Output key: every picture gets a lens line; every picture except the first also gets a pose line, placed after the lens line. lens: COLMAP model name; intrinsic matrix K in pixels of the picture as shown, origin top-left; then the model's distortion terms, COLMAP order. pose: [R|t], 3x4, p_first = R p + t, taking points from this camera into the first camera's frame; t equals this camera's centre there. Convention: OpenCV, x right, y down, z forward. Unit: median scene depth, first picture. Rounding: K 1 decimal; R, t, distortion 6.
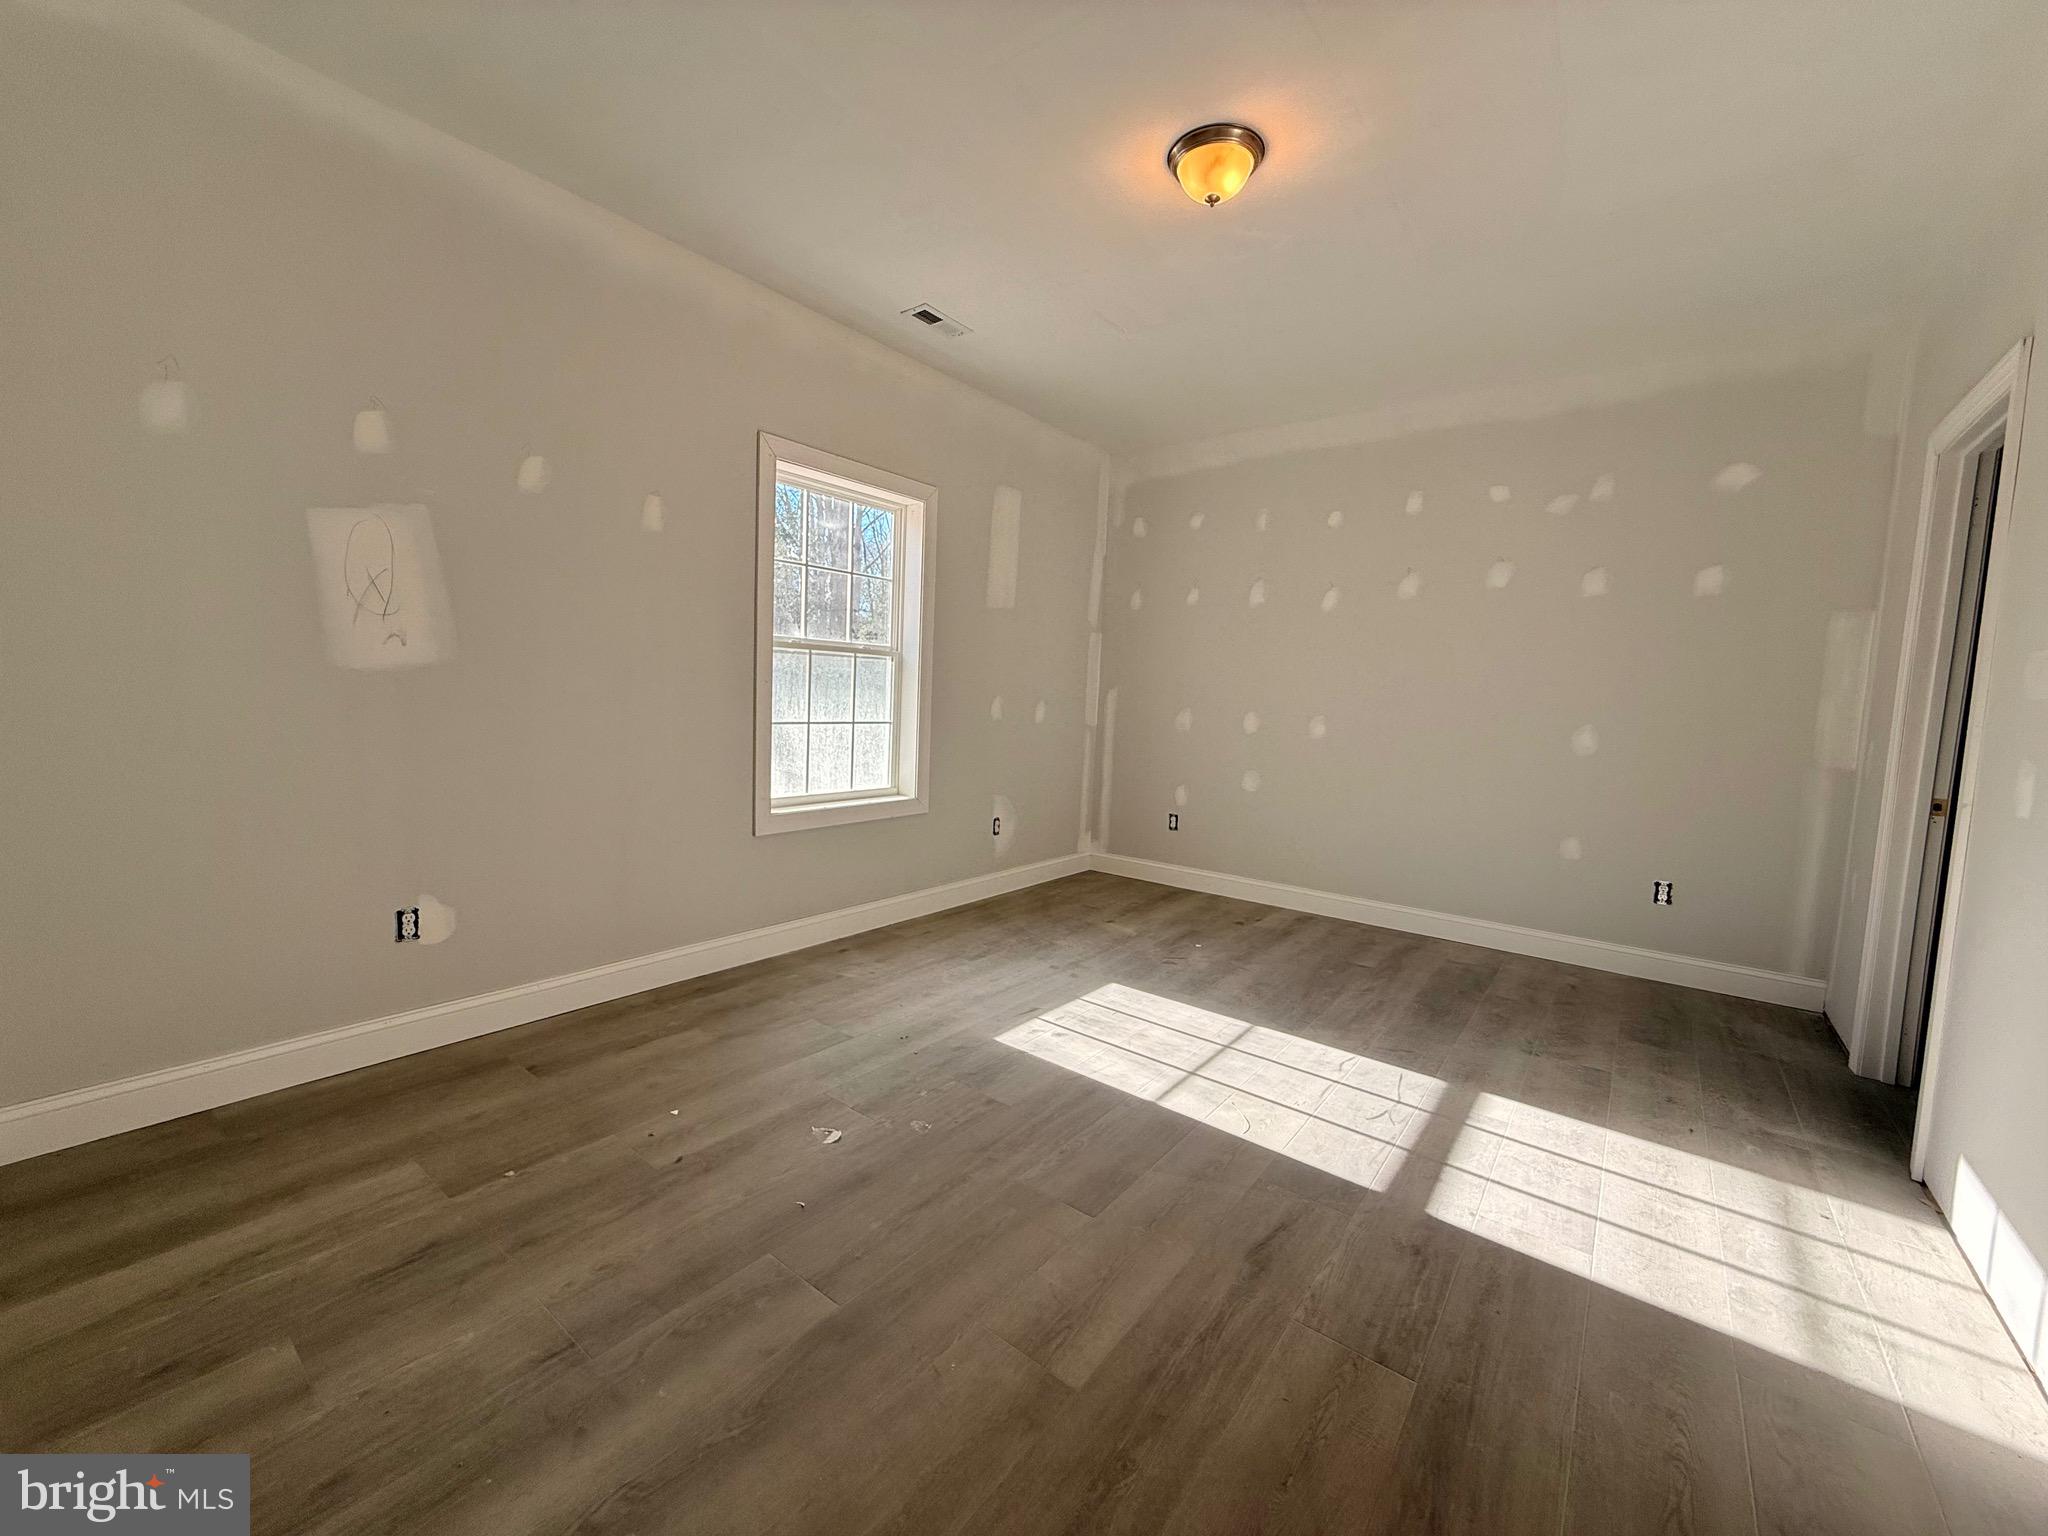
lens RADIAL K [[815.0, 0, 1024.5], [0, 815.0, 755.3], [0, 0, 1]] dist [-0.000737, -0.000043]
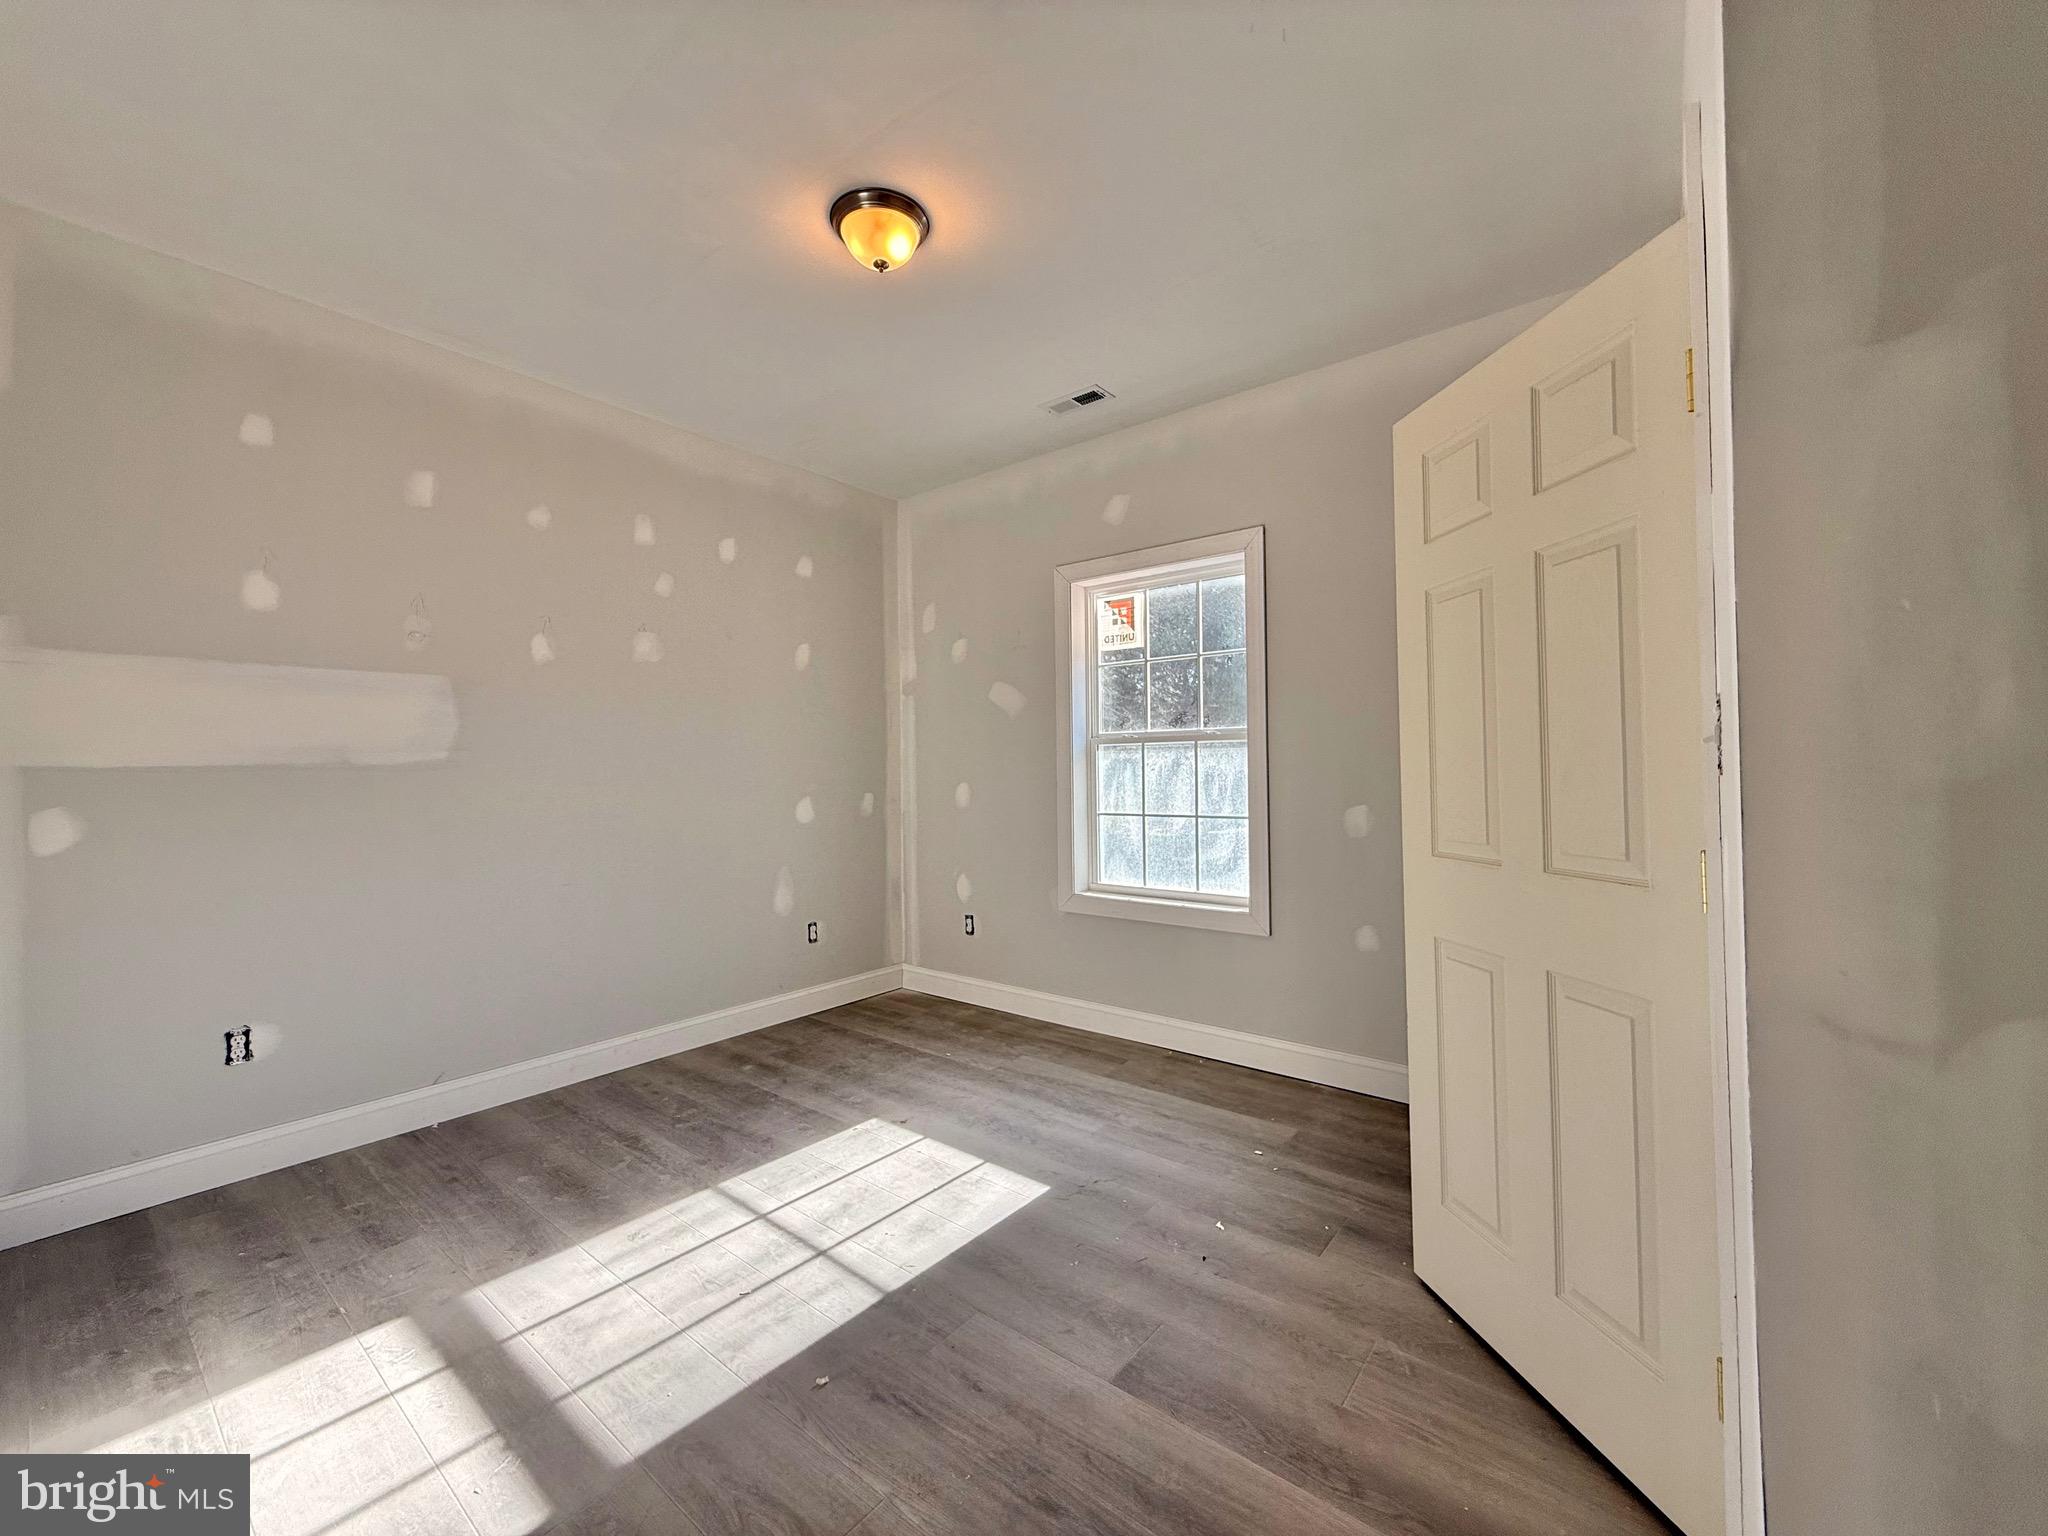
lens RADIAL K [[817.4, 0, 1024.0], [0, 817.4, 768.0], [0, 0, 1]] dist [-0.001764, -0.000133]
pose [[-0.042207, -0.044917, -0.998099, 0.843314], [-0.062423, 0.997156, -0.042235, -0.052678], [0.997157, 0.060522, -0.044891, 1.000504]]
